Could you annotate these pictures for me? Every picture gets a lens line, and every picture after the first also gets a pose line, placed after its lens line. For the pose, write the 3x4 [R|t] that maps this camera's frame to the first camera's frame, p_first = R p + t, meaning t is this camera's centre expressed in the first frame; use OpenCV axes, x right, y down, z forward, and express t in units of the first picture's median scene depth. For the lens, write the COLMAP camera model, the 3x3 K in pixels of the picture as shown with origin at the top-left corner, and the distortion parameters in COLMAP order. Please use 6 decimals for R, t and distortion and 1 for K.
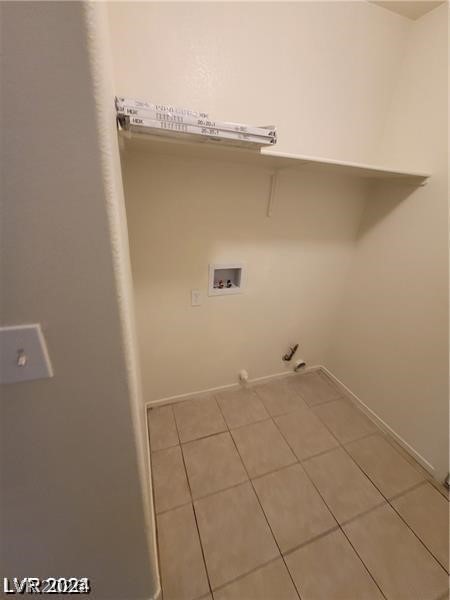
lens RADIAL K [[244.2, 0, 225.4], [0, 244.2, 297.2], [0, 0, 1]] dist [-0.003041, 0.001802]
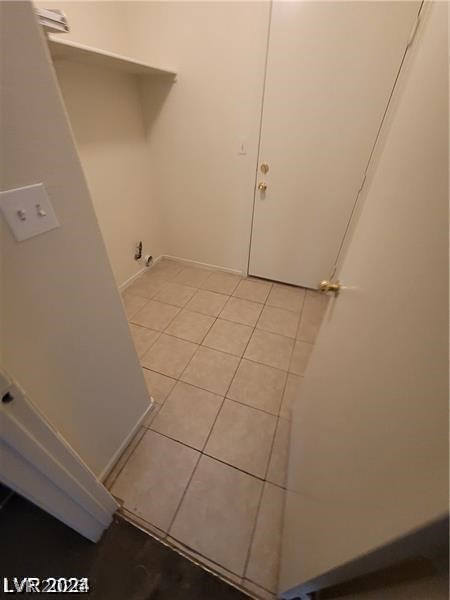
lens RADIAL K [[244.2, 0, 224.2], [0, 244.2, 295.7], [0, 0, 1]] dist [-0.003041, 0.001802]
pose [[0.660456, -0.487362, 0.571205, -0.334900], [0.314839, 0.870373, 0.378585, 0.135081], [-0.681670, -0.070201, 0.728284, -0.230123]]
